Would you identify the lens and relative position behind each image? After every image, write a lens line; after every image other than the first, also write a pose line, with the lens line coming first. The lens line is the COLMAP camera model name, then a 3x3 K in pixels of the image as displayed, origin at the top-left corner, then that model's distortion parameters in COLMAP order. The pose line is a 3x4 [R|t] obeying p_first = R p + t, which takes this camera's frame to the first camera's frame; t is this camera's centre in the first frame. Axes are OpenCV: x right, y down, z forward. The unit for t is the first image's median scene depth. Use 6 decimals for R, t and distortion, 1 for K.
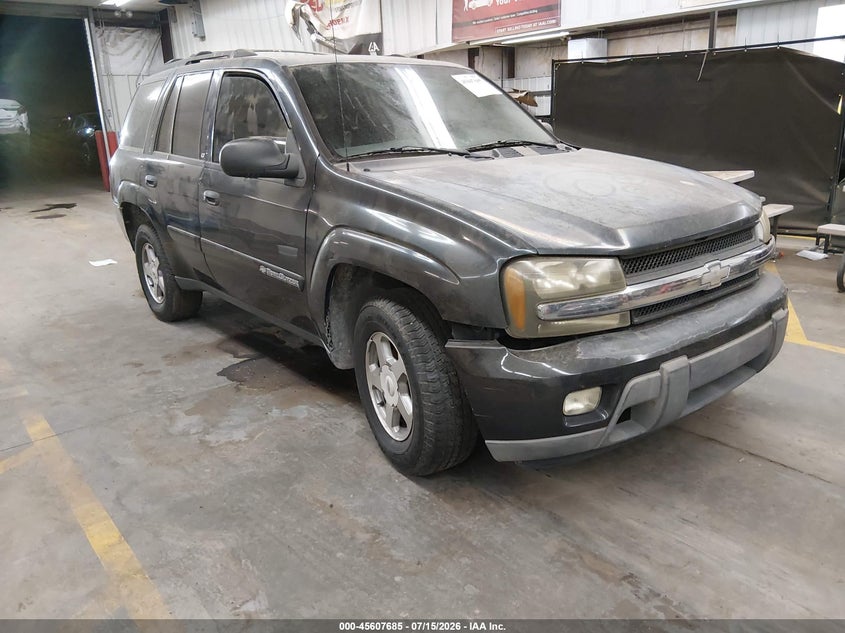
lens RADIAL K [[638.7, 0, 429.3], [0, 638.7, 312.5], [0, 0, 1]] dist [0.113394, -0.196787]
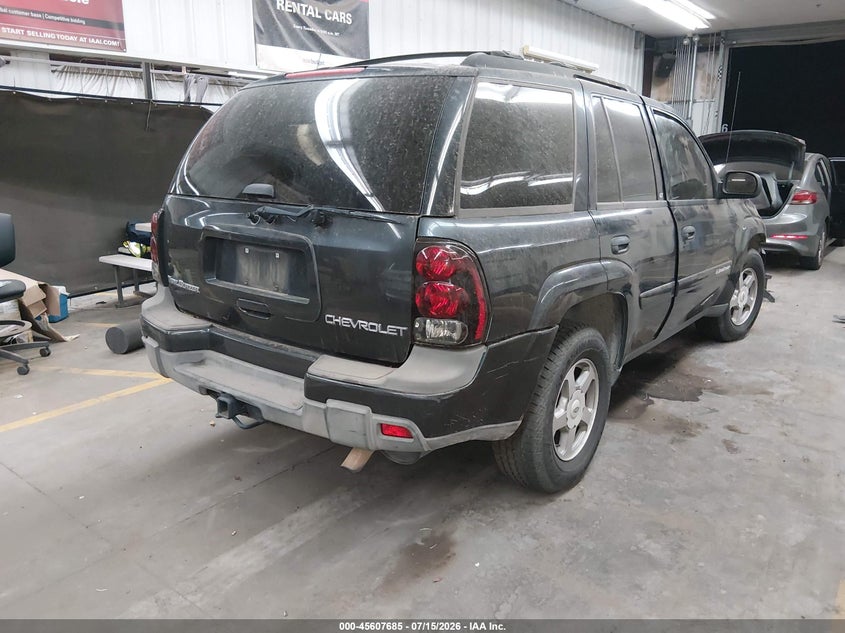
lens RADIAL K [[638.7, 0, 429.3], [0, 638.7, 312.5], [0, 0, 1]] dist [0.113394, -0.196787]
pose [[-0.212198, -0.201523, 0.956222, -1.223405], [0.287467, 0.922339, 0.258175, -0.433241], [-0.933989, 0.329666, -0.137788, 1.529730]]
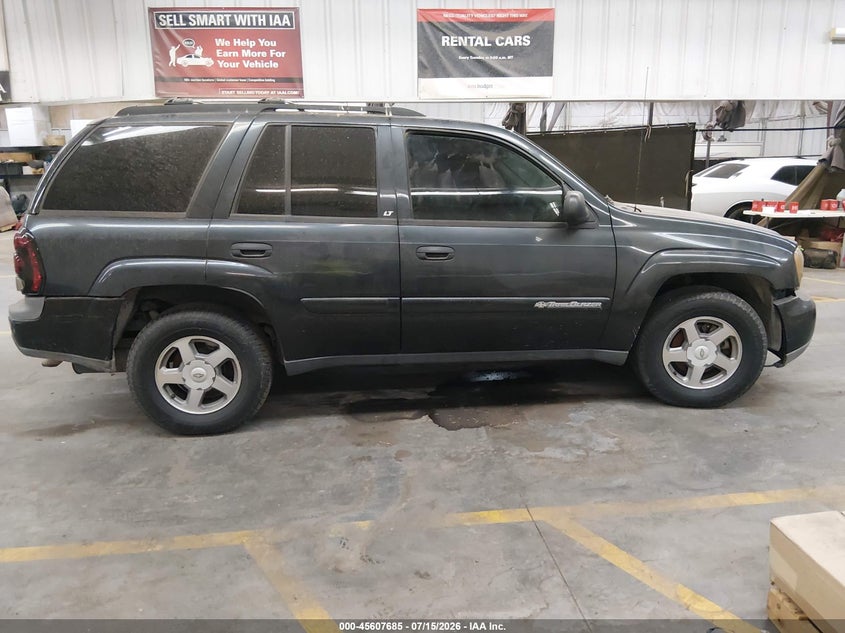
lens RADIAL K [[638.7, 0, 429.3], [0, 638.7, 312.5], [0, 0, 1]] dist [0.113394, -0.196787]
pose [[0.552912, -0.159214, 0.817887, -1.137828], [0.234321, 0.971673, 0.030744, -0.118215], [-0.799614, 0.174650, 0.574557, 0.448434]]
